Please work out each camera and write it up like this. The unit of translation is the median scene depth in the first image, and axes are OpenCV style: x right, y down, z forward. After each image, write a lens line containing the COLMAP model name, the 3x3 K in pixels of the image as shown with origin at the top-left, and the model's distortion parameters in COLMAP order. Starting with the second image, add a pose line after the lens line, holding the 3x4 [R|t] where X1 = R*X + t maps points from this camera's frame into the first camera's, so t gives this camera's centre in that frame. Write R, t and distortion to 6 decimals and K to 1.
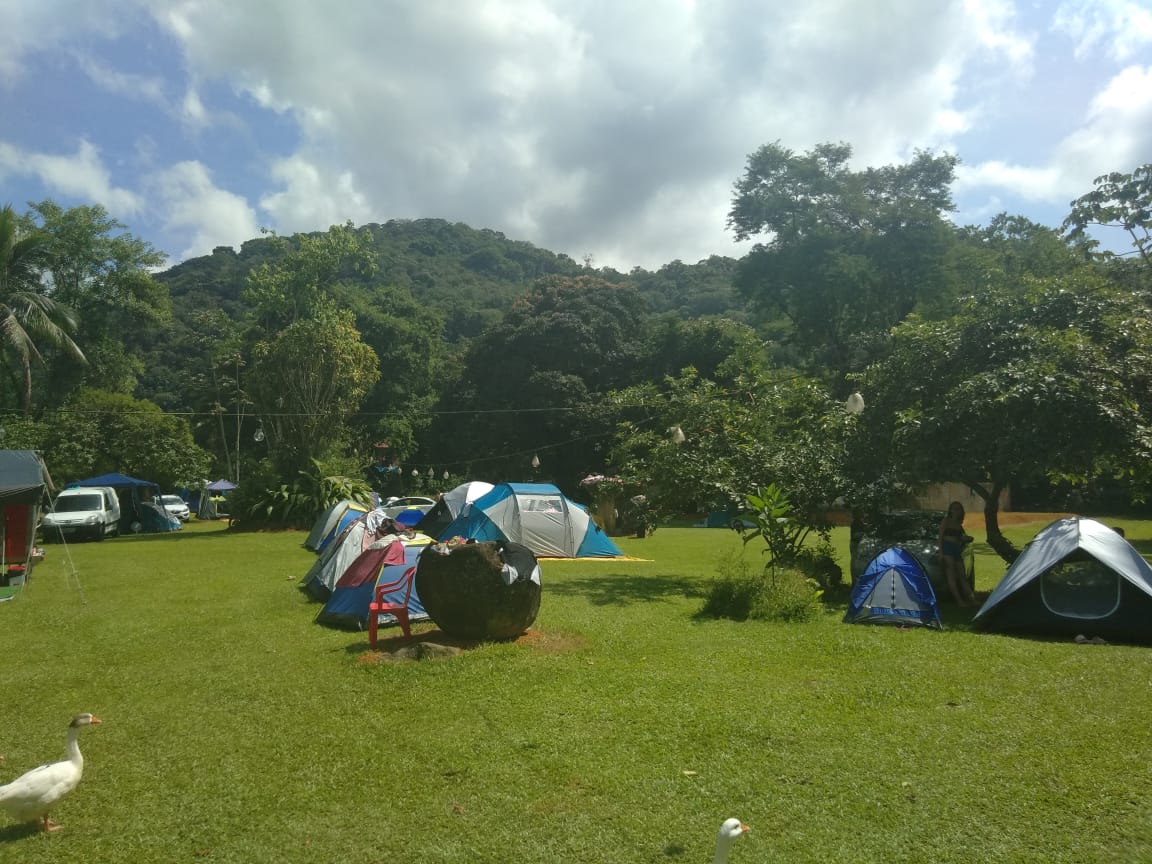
lens RADIAL K [[876.3, 0, 579.5], [0, 876.3, 437.9], [0, 0, 1]] dist [0.013843, -0.021529]
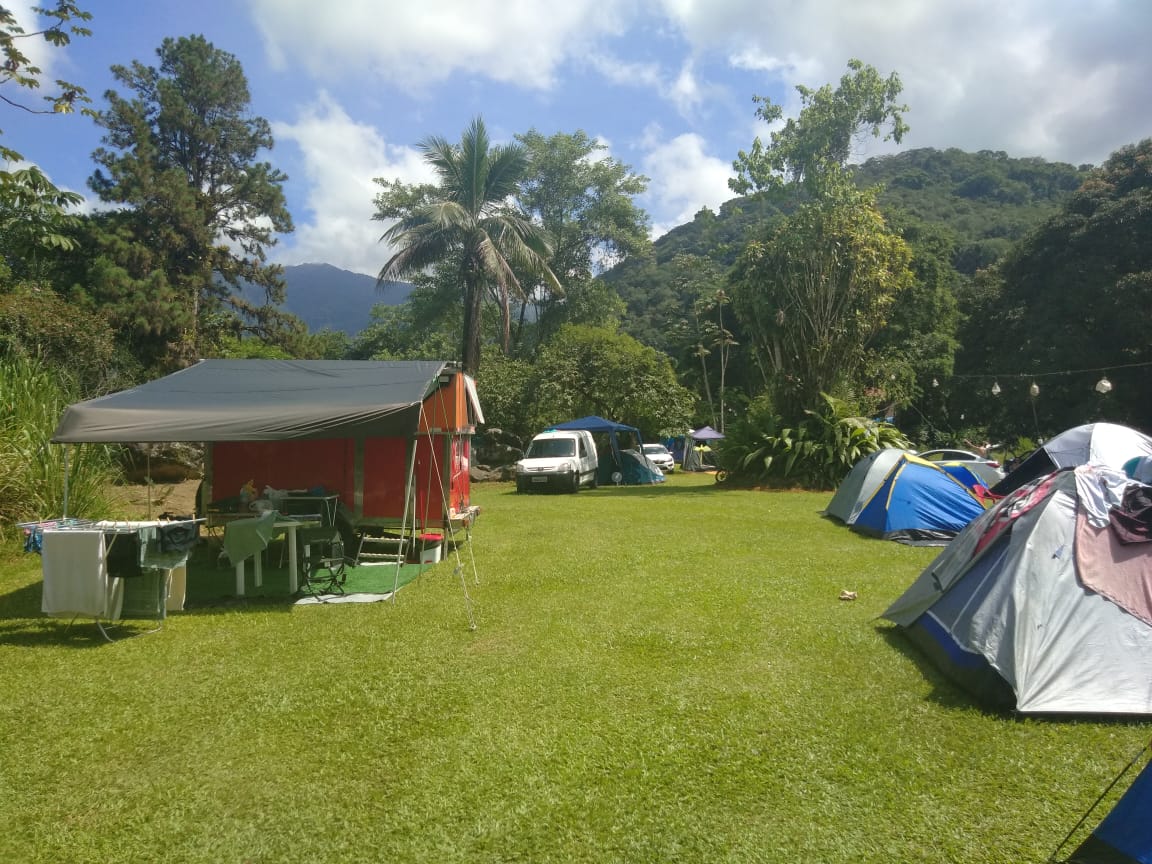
lens RADIAL K [[876.3, 0, 576.6], [0, 876.3, 433.9], [0, 0, 1]] dist [0.013843, -0.021529]
pose [[0.862082, 0.006885, -0.506721, -0.094781], [0.016595, 0.998988, 0.041806, 0.020222], [0.506496, -0.044449, 0.861096, 0.225228]]
